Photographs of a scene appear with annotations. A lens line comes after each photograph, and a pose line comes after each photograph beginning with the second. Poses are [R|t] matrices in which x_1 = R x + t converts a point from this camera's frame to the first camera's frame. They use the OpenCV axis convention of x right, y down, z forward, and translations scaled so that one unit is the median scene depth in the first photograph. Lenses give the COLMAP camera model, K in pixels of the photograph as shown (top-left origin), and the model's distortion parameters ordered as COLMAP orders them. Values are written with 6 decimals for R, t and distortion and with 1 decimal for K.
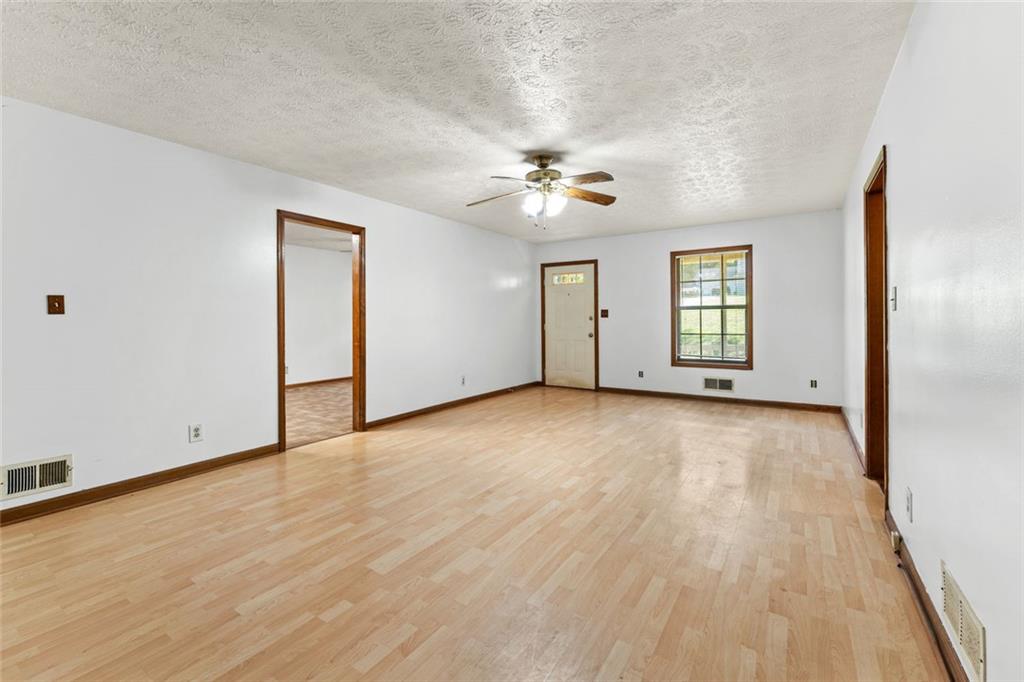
lens RADIAL K [[437.7, 0, 516.4], [0, 437.7, 316.7], [0, 0, 1]] dist [-0.001503, -0.000139]
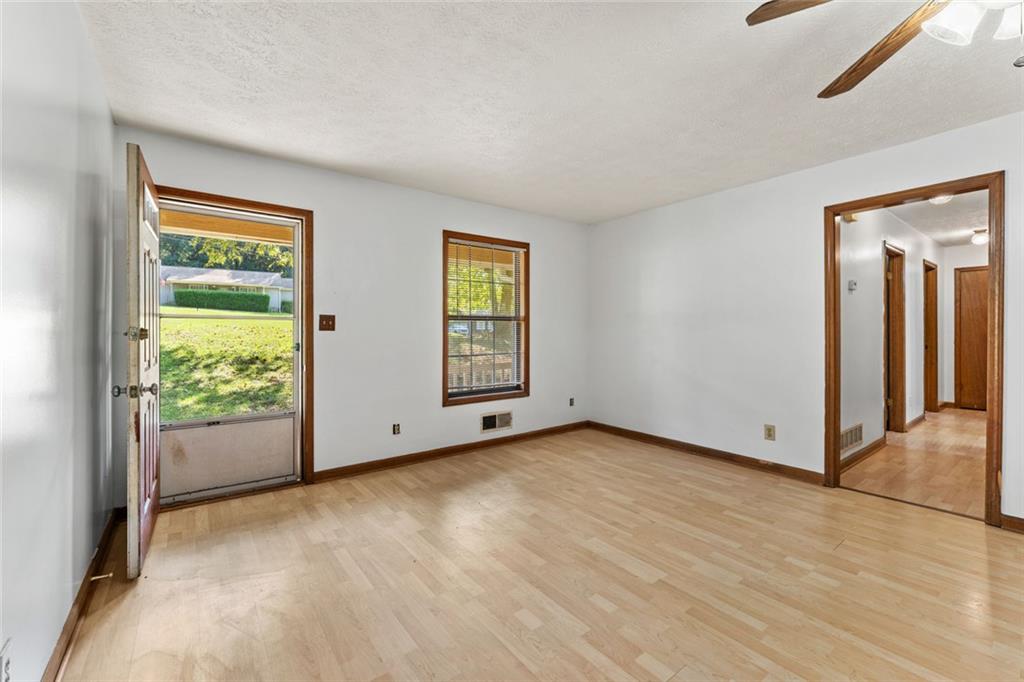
lens RADIAL K [[424.7, 0, 512.1], [0, 424.7, 324.9], [0, 0, 1]] dist [-0.003139, -0.000308]
pose [[0.333482, 0.018817, 0.942569, -0.361151], [-0.006336, 0.999823, -0.017719, 0.004907], [-0.942735, -0.000063, 0.333542, 1.224959]]
